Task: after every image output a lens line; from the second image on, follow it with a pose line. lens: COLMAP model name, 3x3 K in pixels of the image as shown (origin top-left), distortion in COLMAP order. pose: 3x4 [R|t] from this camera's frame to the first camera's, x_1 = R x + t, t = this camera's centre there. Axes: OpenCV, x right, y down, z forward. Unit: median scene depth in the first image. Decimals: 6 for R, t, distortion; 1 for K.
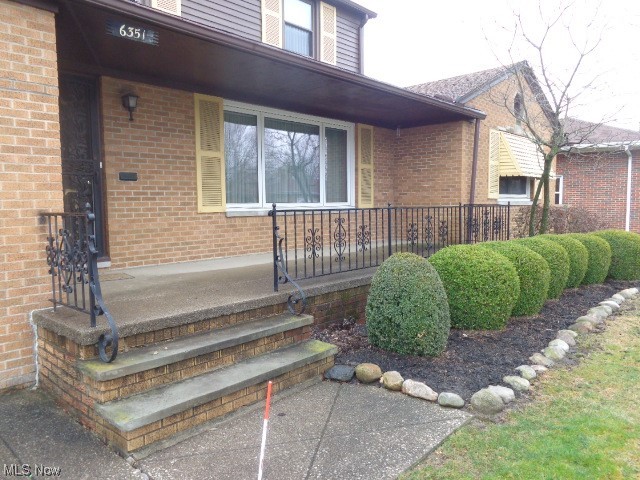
lens RADIAL K [[484.5, 0, 321.1], [0, 484.5, 243.5], [0, 0, 1]] dist [0.006177, -0.007960]
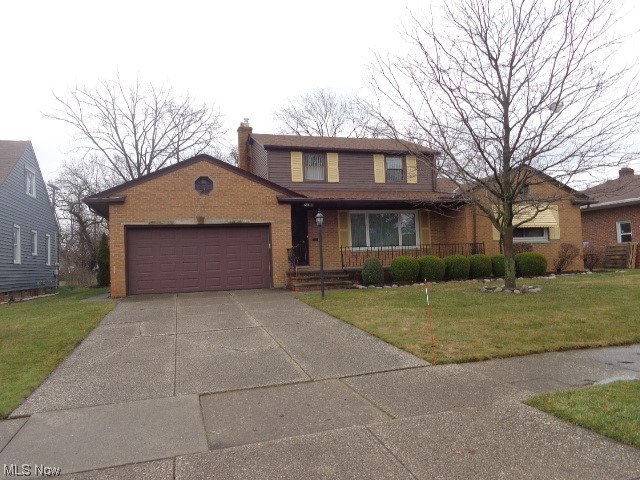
lens RADIAL K [[484.5, 0, 321.1], [0, 484.5, 243.5], [0, 0, 1]] dist [0.006177, -0.007960]
pose [[0.866525, -0.047109, -0.496905, 1.209647], [-0.011793, 0.993326, -0.114739, 0.249778], [0.498994, 0.105284, 0.860186, -1.700358]]
